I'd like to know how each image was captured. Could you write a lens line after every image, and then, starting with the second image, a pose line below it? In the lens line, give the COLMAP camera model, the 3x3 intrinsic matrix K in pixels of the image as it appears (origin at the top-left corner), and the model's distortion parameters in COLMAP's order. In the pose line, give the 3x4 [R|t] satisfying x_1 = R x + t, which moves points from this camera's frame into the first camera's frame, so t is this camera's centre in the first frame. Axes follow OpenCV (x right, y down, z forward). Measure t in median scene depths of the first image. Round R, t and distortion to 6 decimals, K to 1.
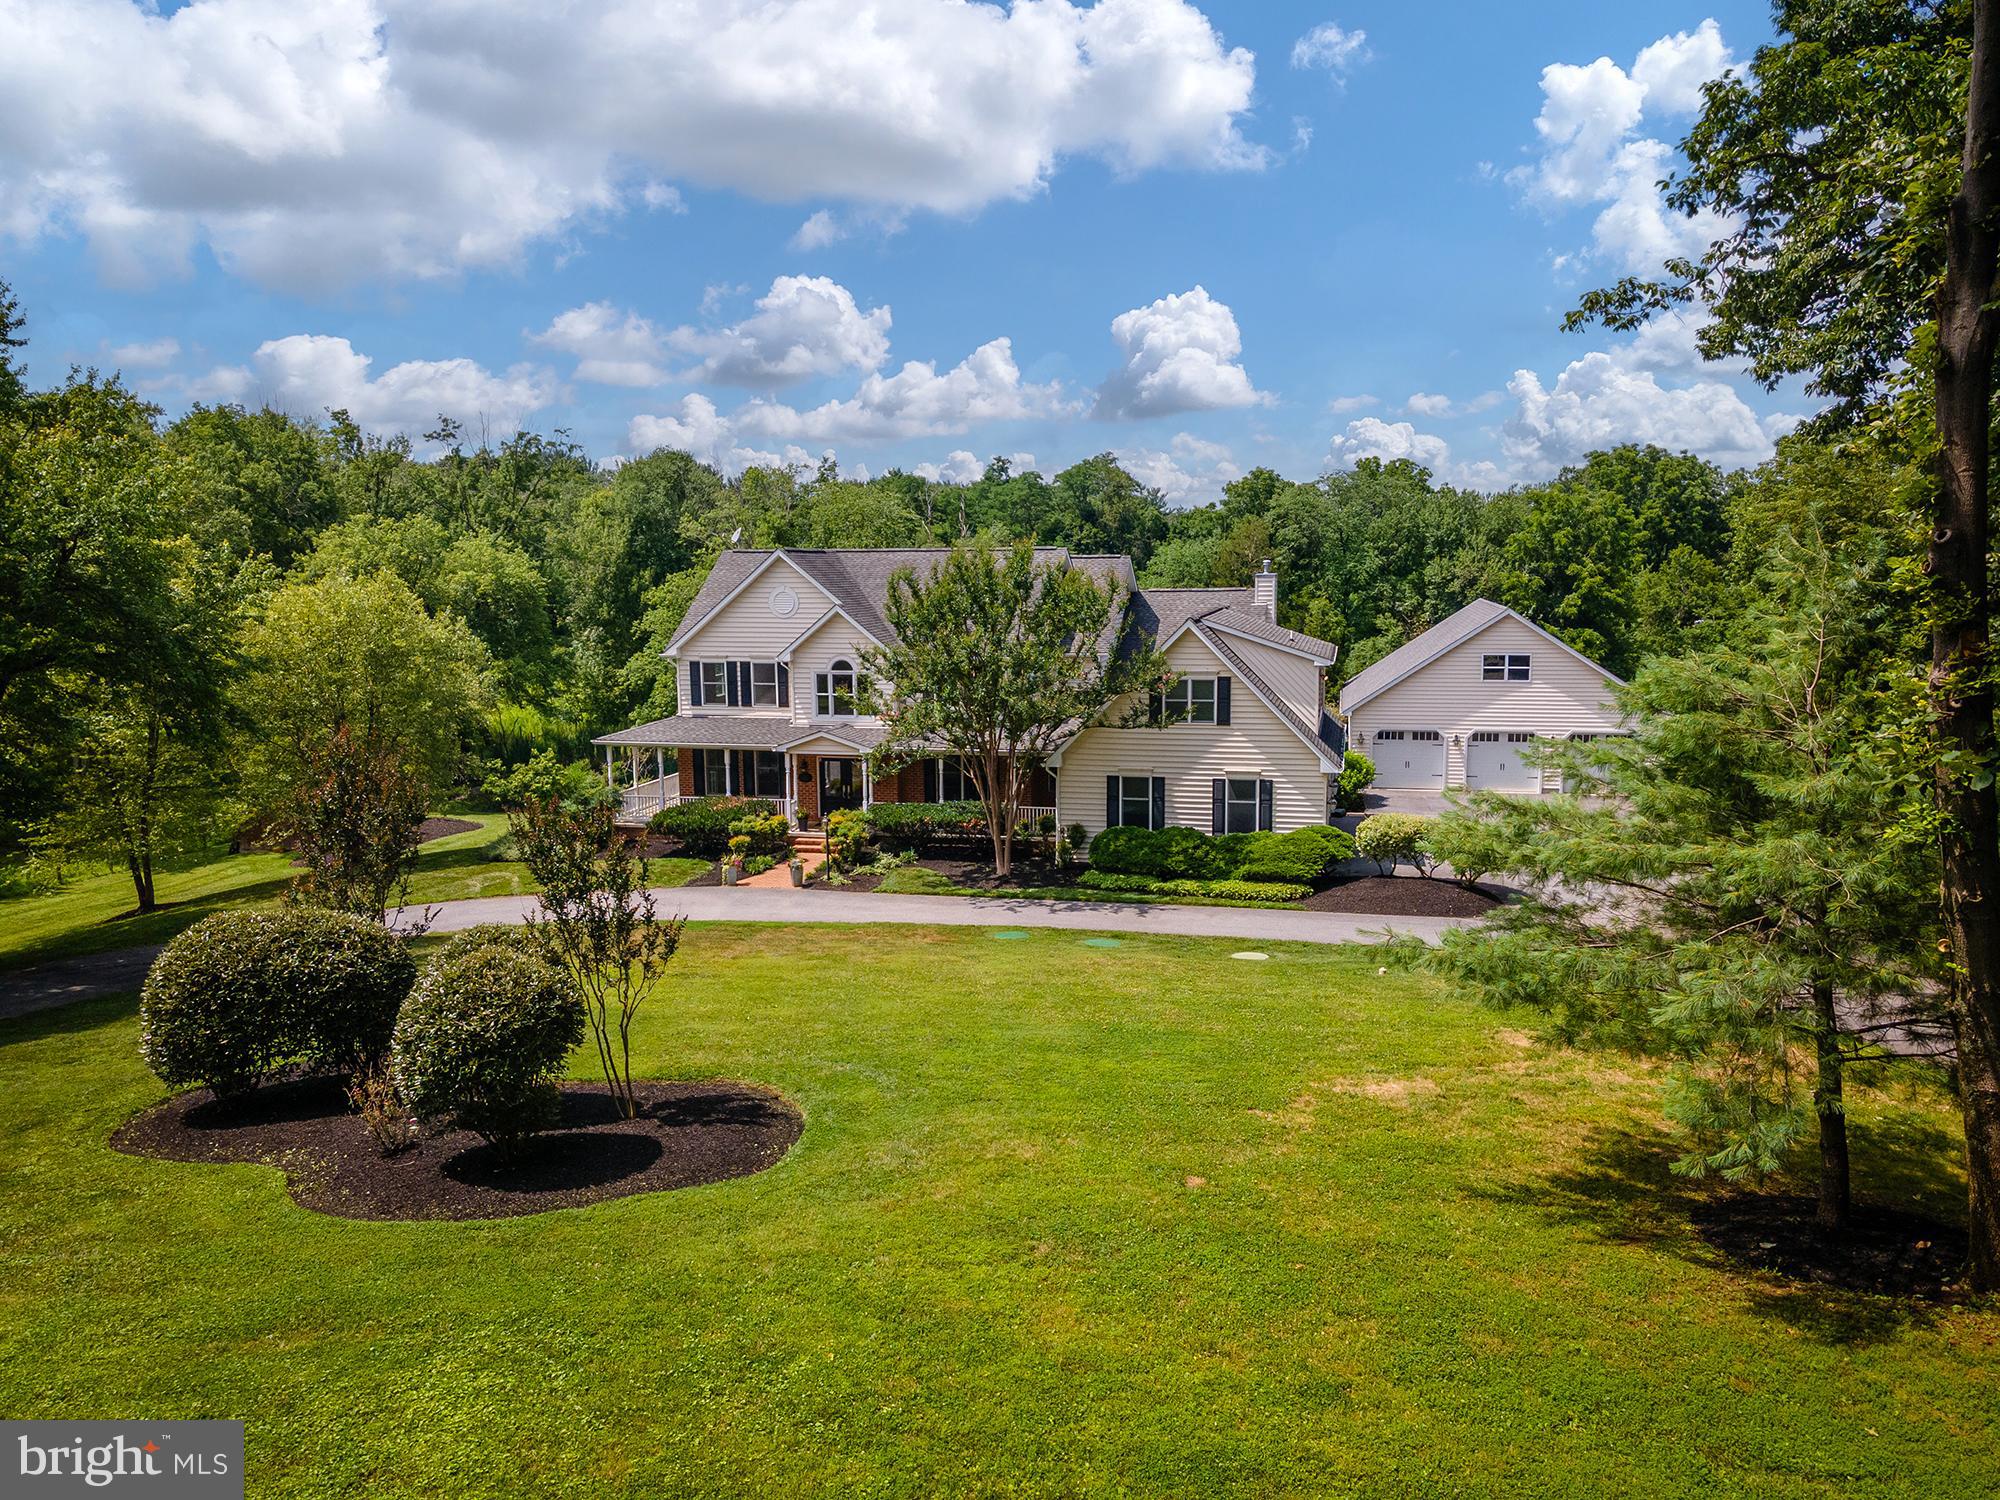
lens RADIAL K [[1466.1, 0, 1000.0], [0, 1466.1, 750.0], [0, 0, 1]] dist [0.029844, -0.005677]
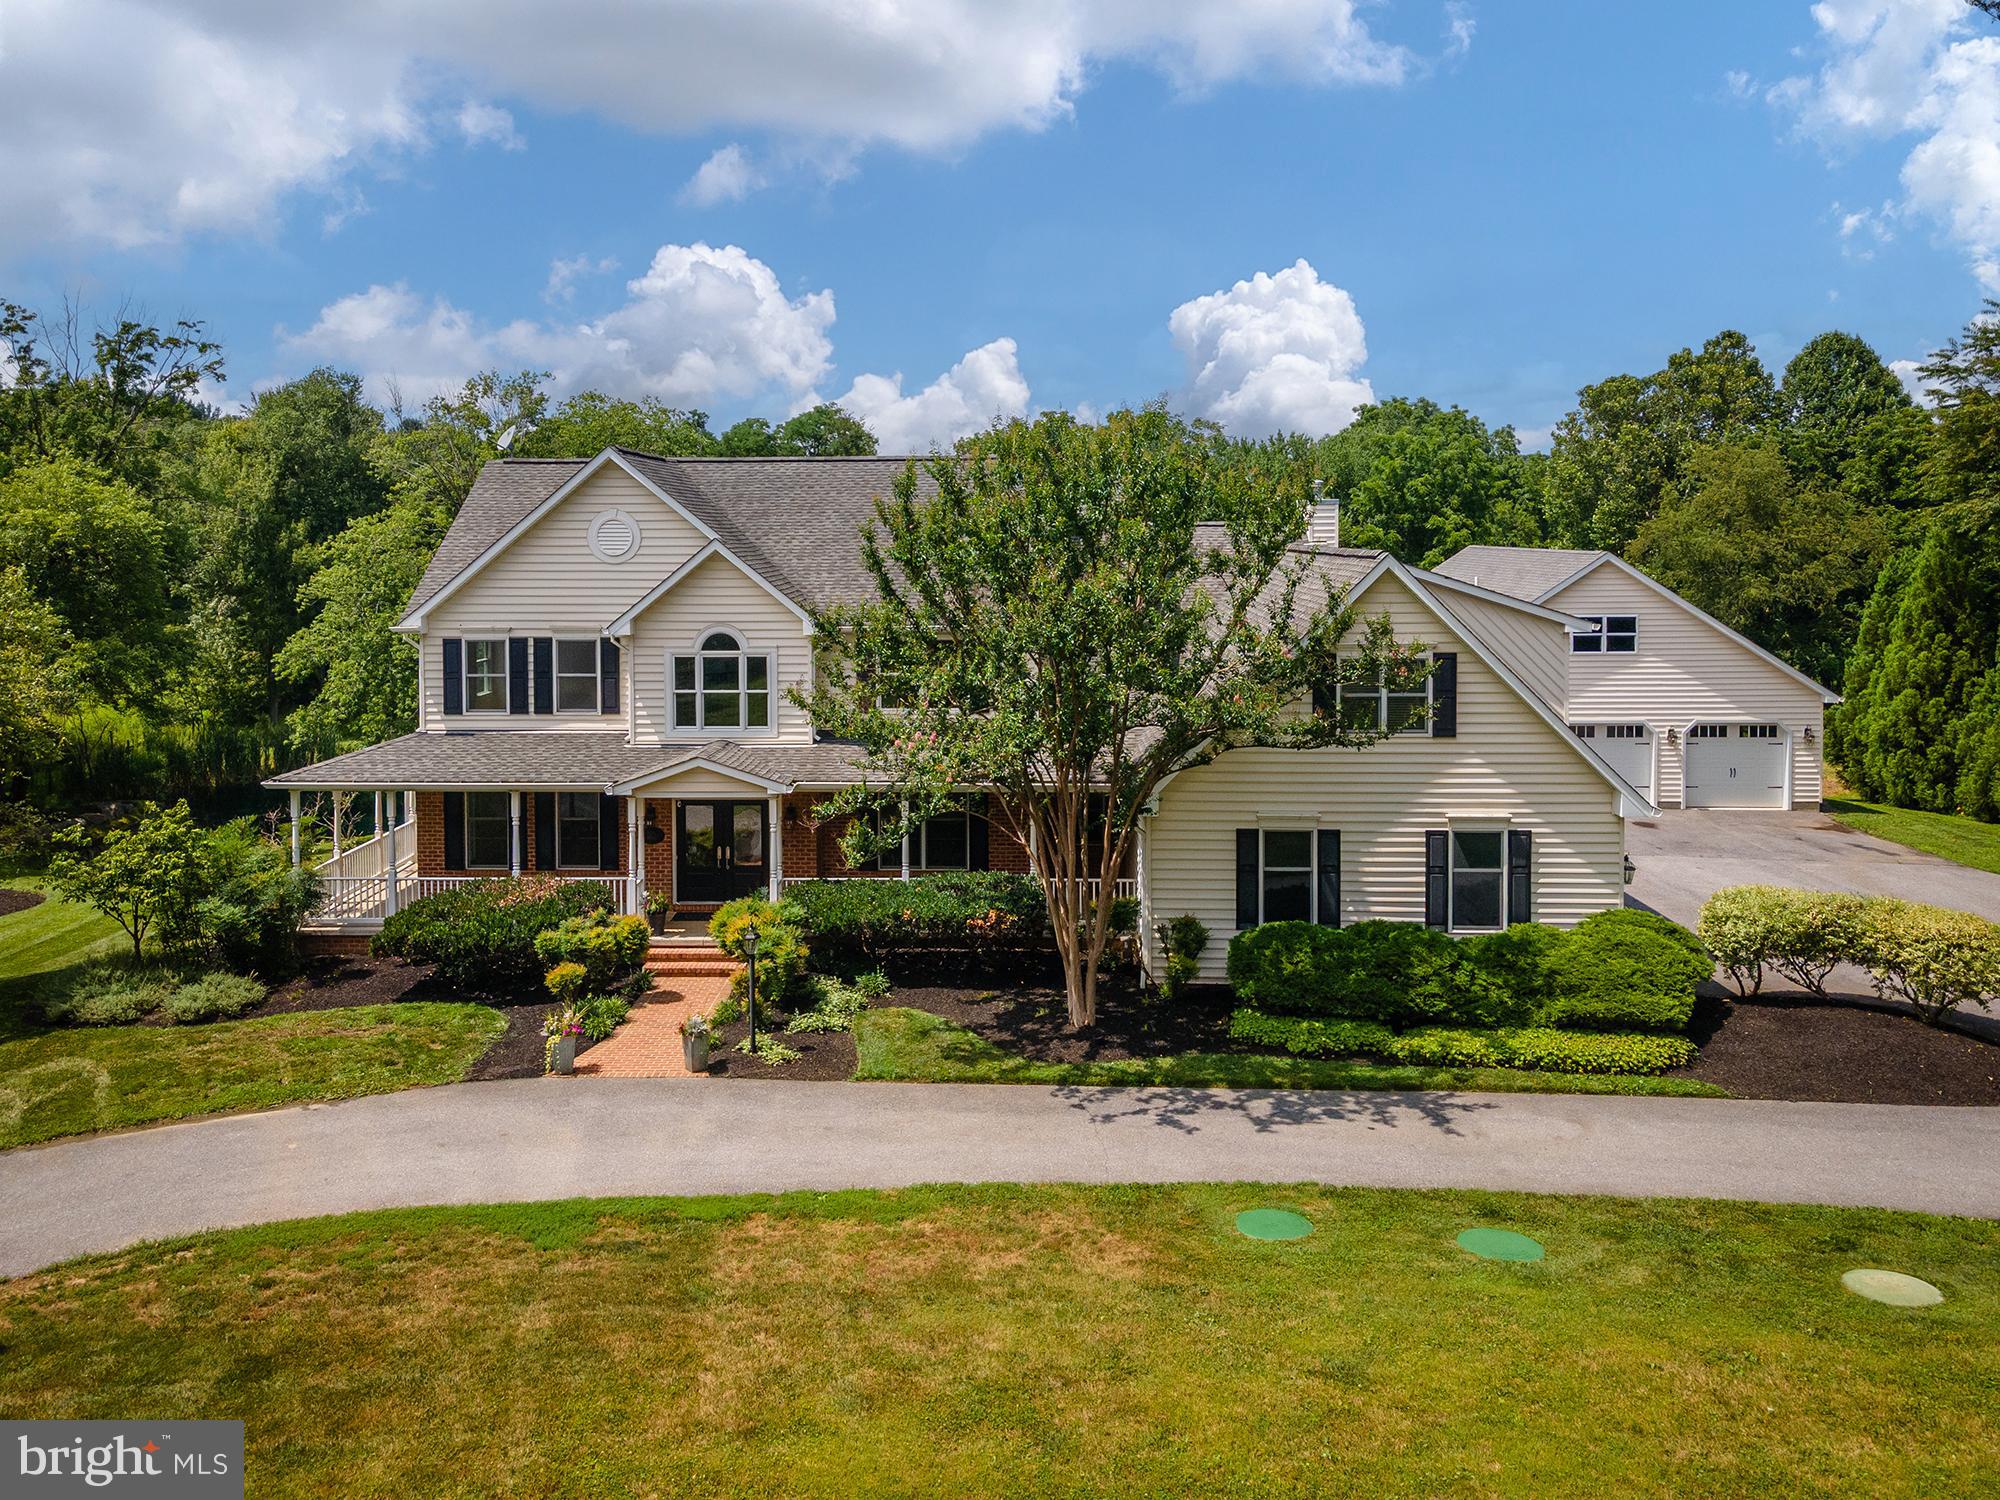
lens RADIAL K [[1517.5, 0, 940.2], [0, 1517.5, 590.6], [0, 0, 1]] dist [0.032526, 0.010694]
pose [[0.983668, -0.006659, 0.179869, -0.126818], [0.022673, 0.995940, -0.087121, -0.022551], [-0.178558, 0.089776, 0.979825, 0.374165]]
